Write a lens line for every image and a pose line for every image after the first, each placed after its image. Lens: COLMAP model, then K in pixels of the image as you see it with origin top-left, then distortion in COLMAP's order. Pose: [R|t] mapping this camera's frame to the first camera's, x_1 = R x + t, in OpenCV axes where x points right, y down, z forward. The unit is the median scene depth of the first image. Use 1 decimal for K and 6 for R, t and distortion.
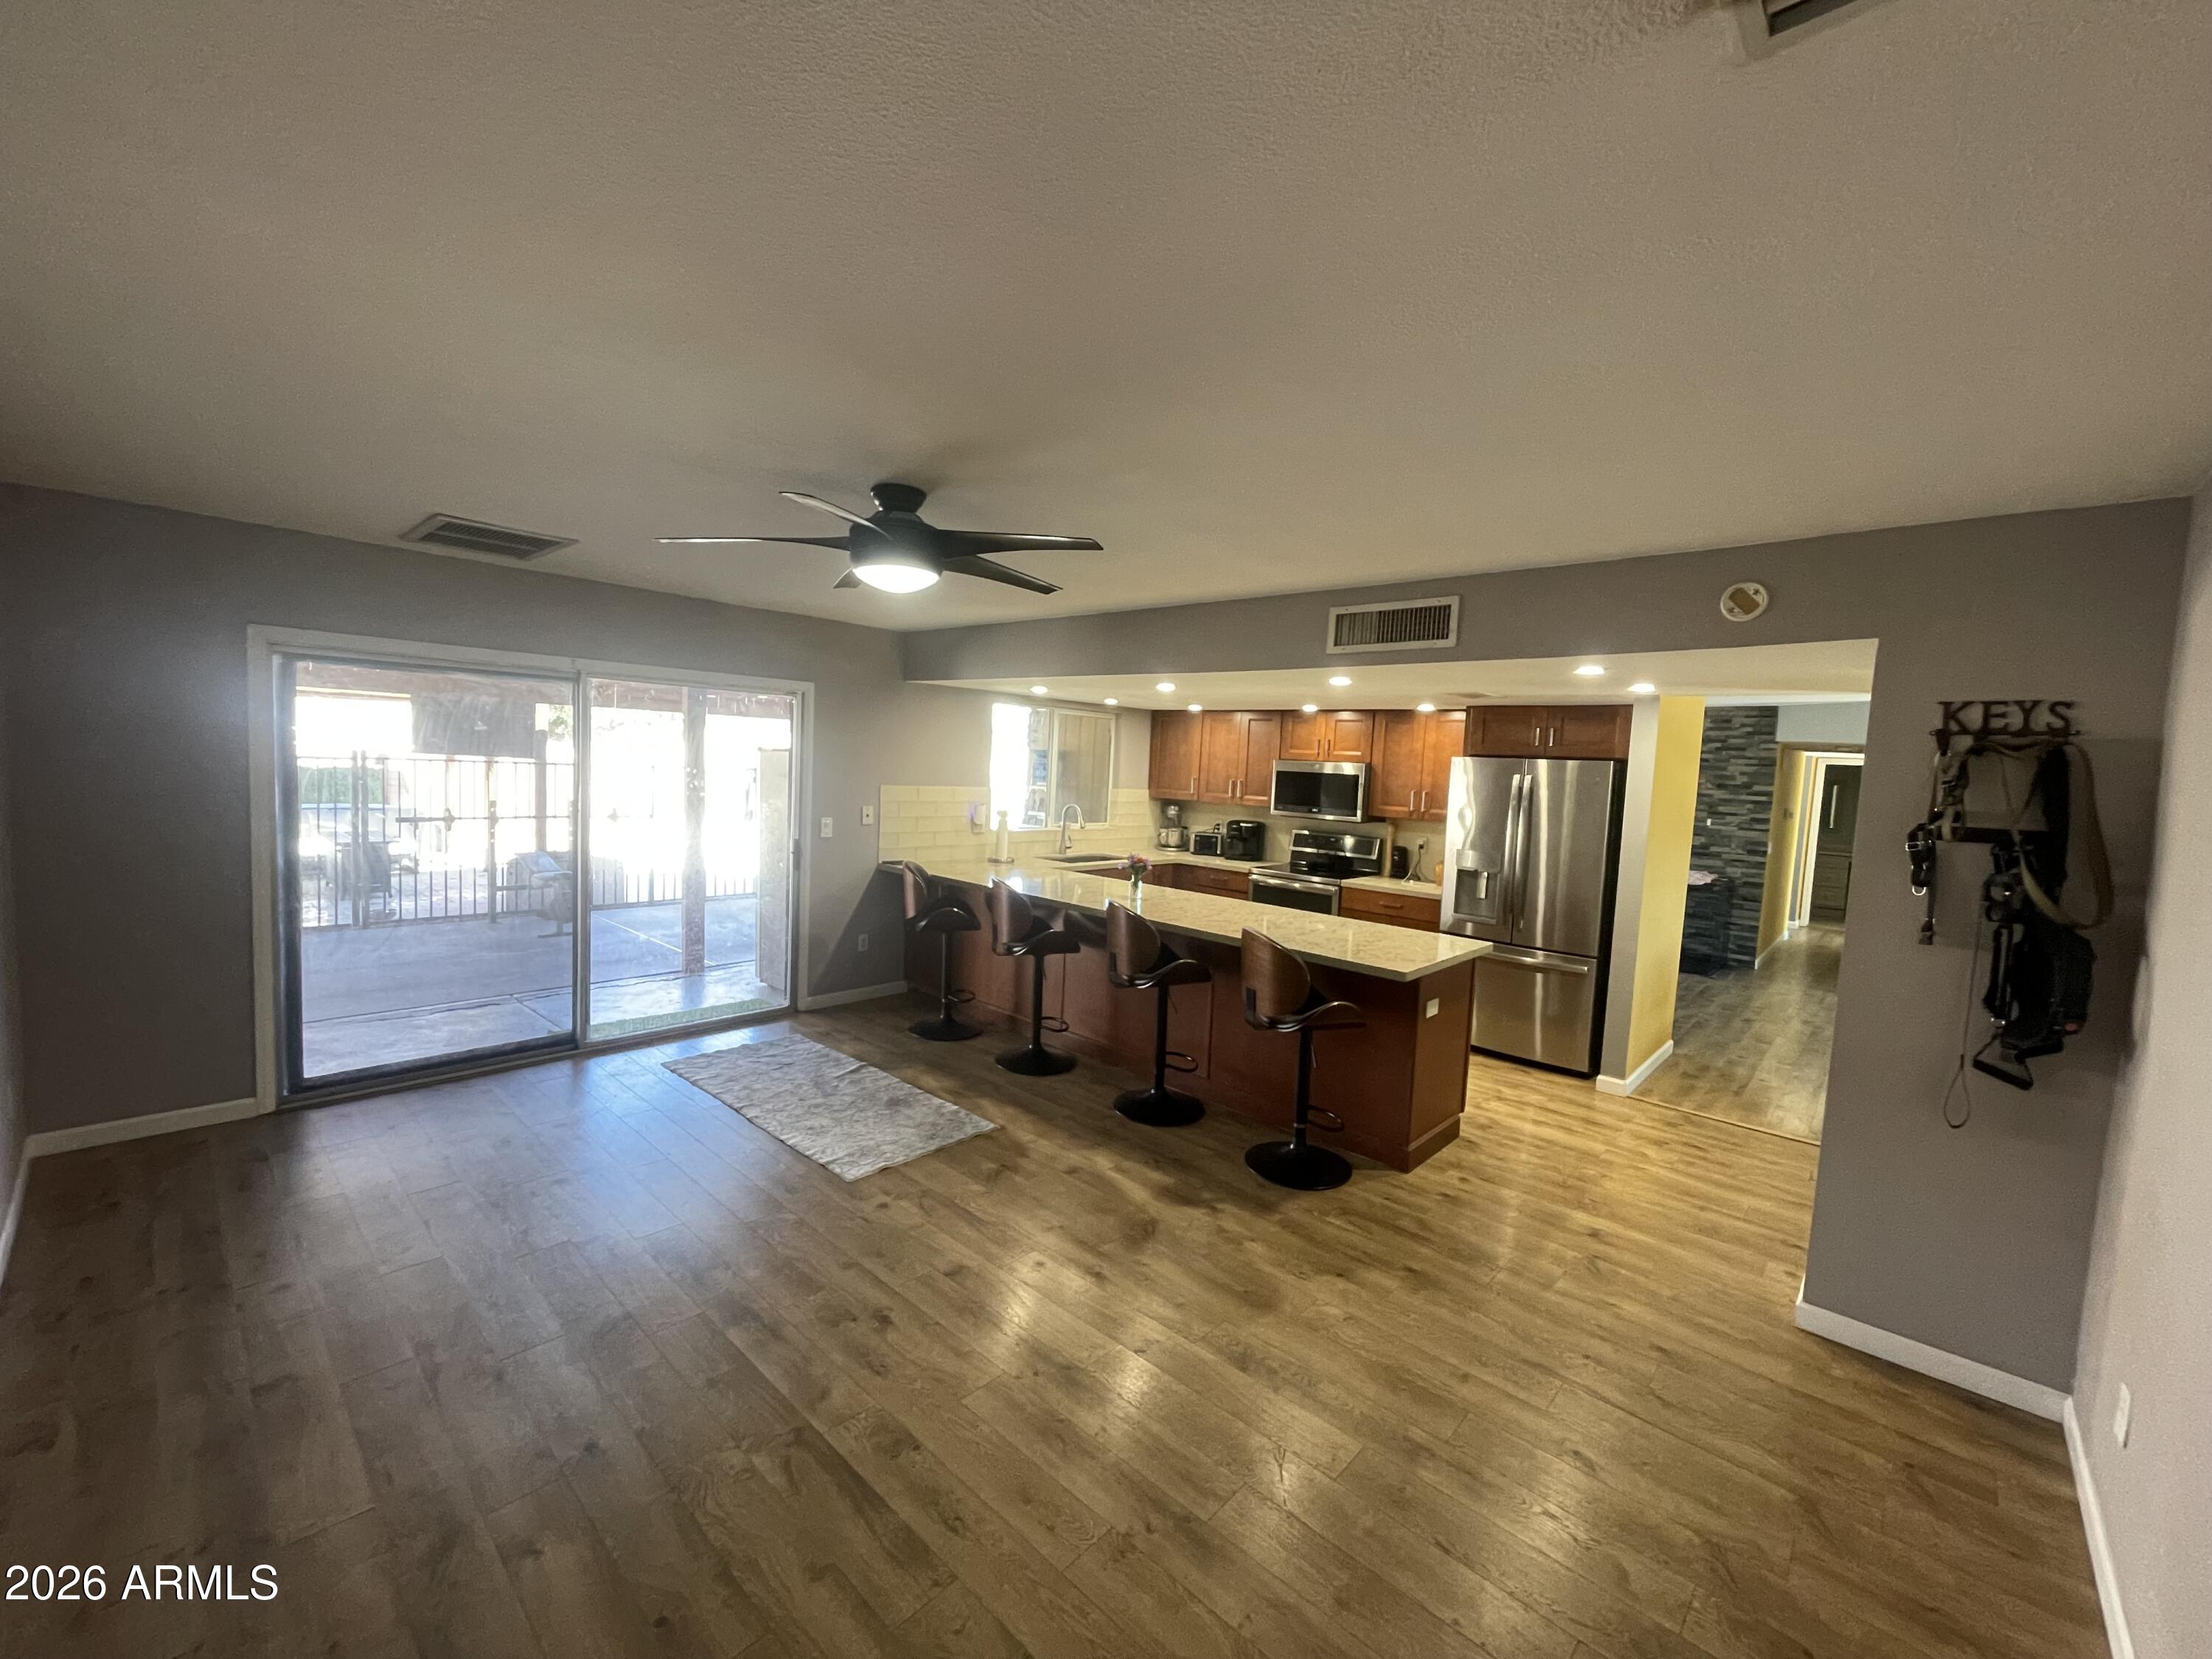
lens RADIAL K [[892.6, 0, 1103.2], [0, 892.6, 827.0], [0, 0, 1]] dist [-0.003283, 0.000418]
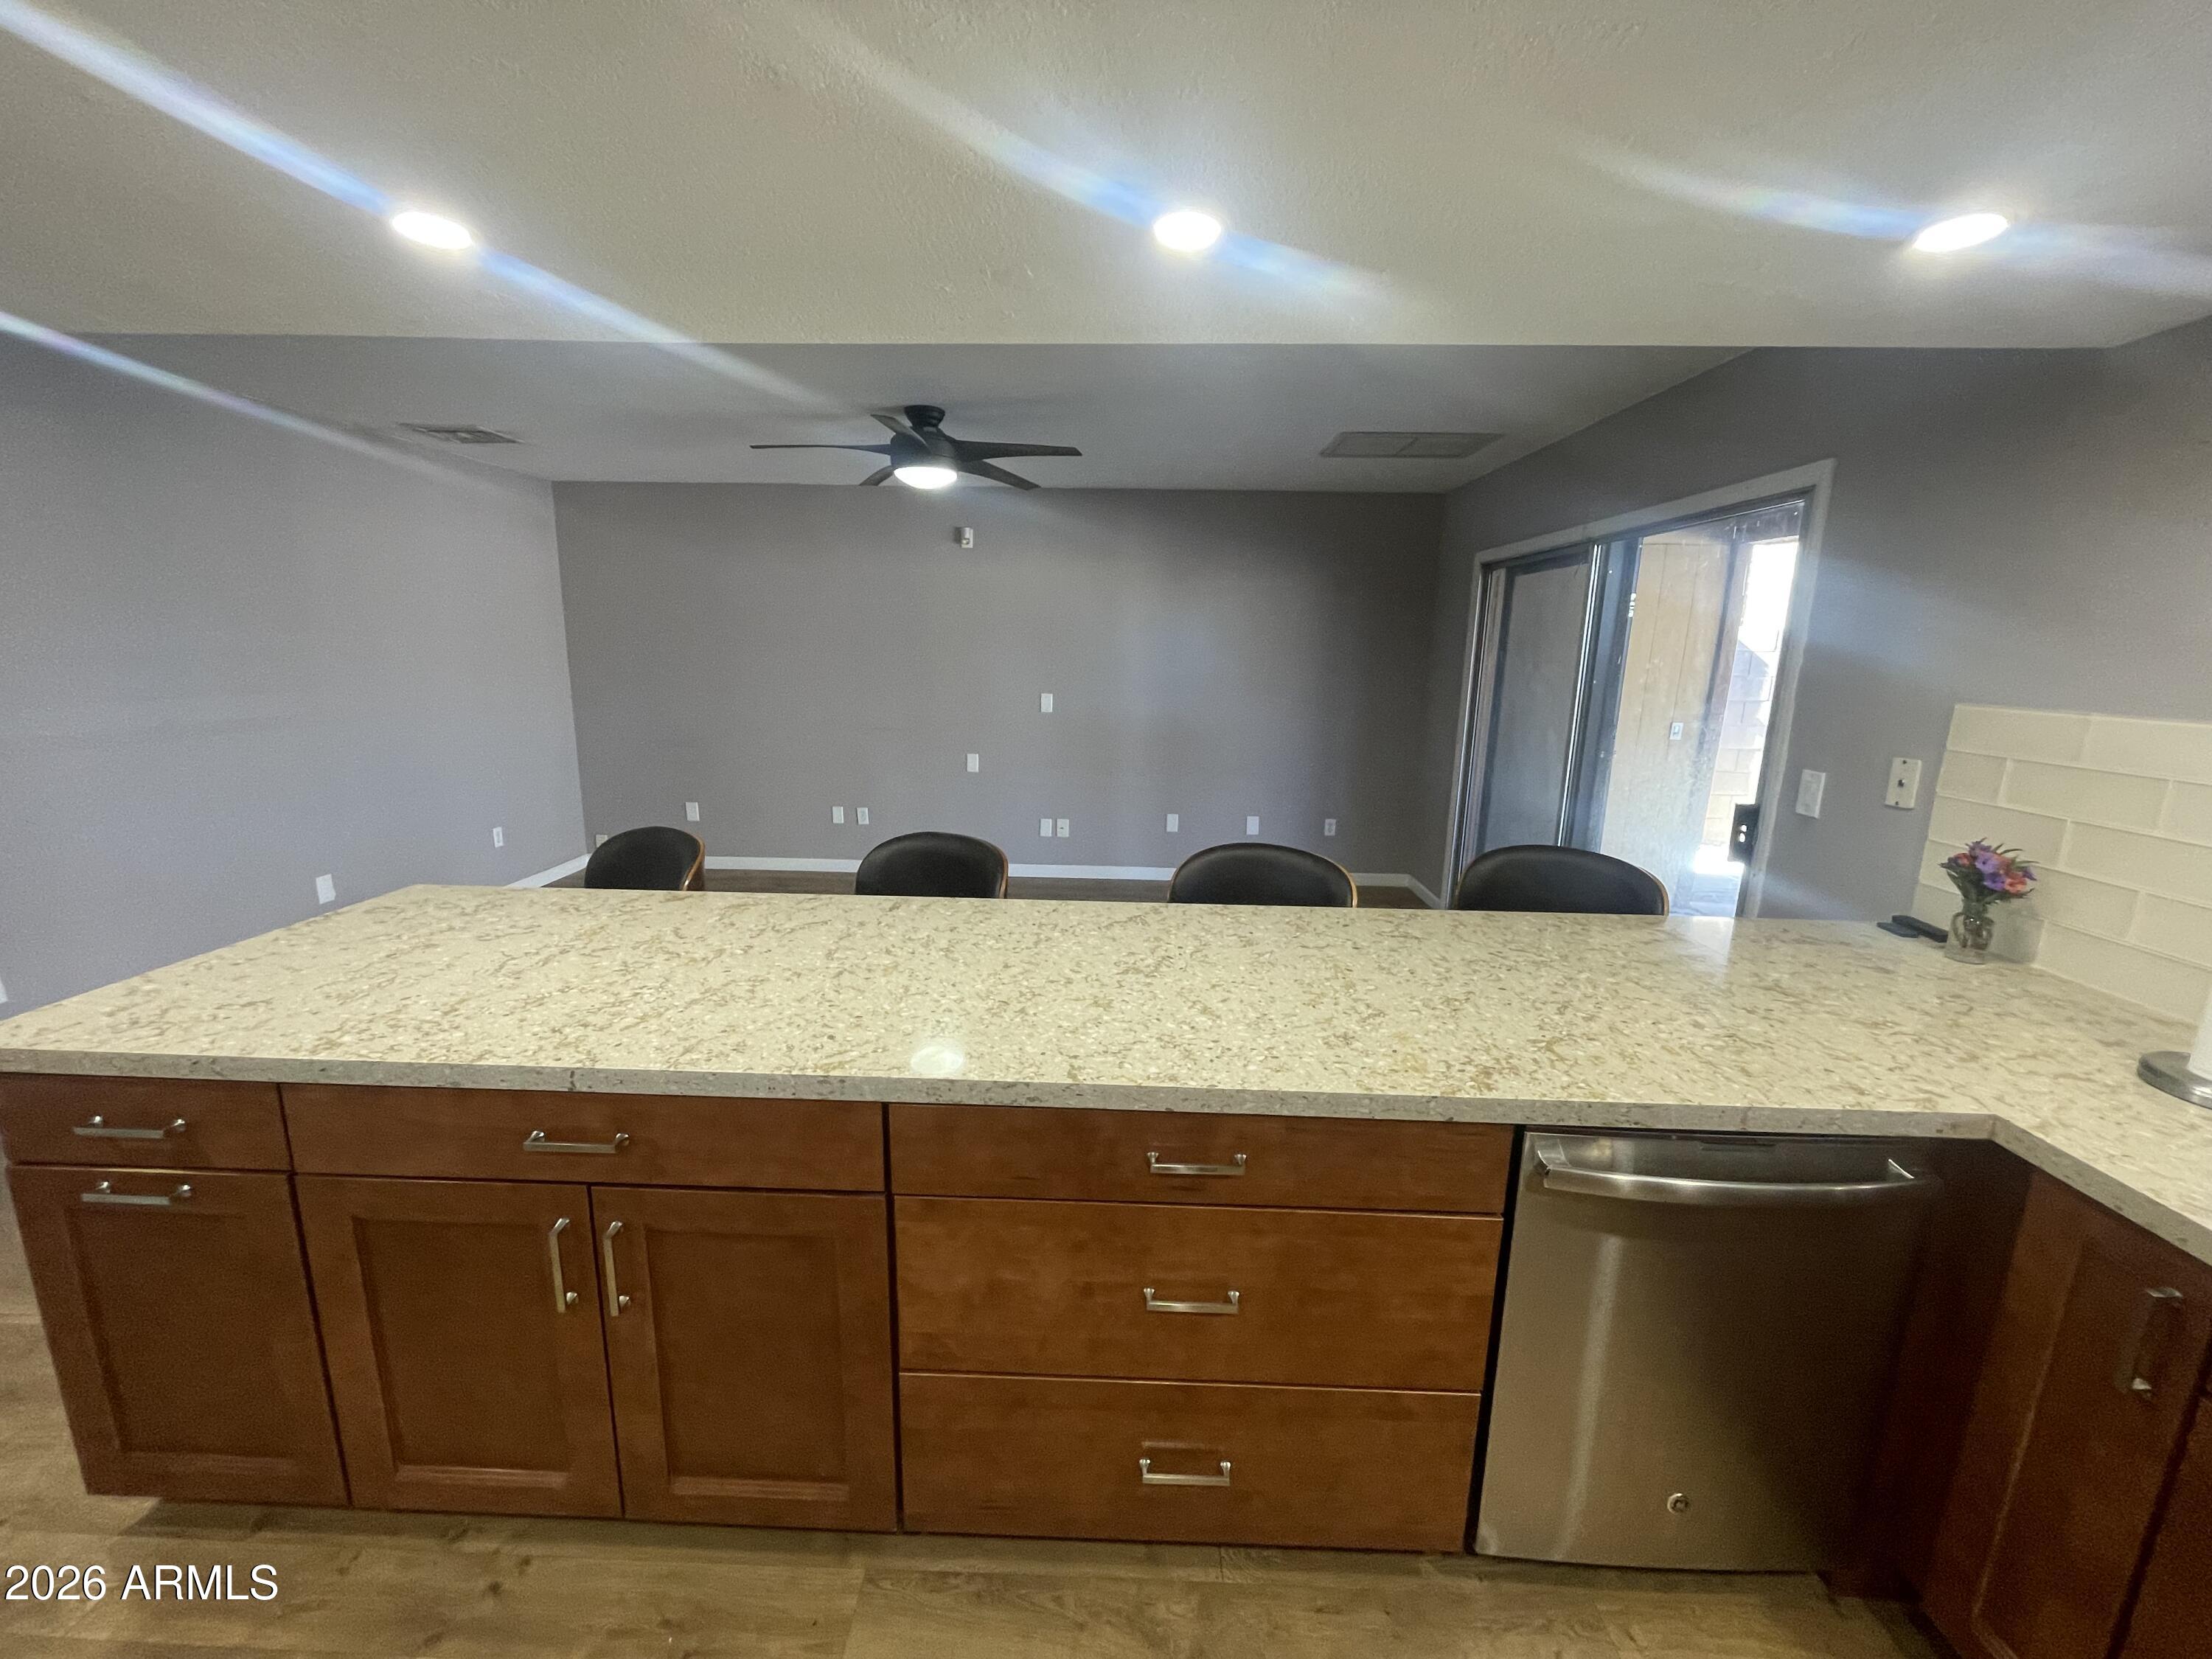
lens RADIAL K [[892.6, 0, 1107.8], [0, 892.6, 824.3], [0, 0, 1]] dist [-0.003283, 0.000418]
pose [[-0.747105, 0.070266, -0.660982, 0.295623], [-0.104192, 0.969725, 0.220855, -0.056598], [0.656489, 0.233871, -0.717165, 1.360611]]
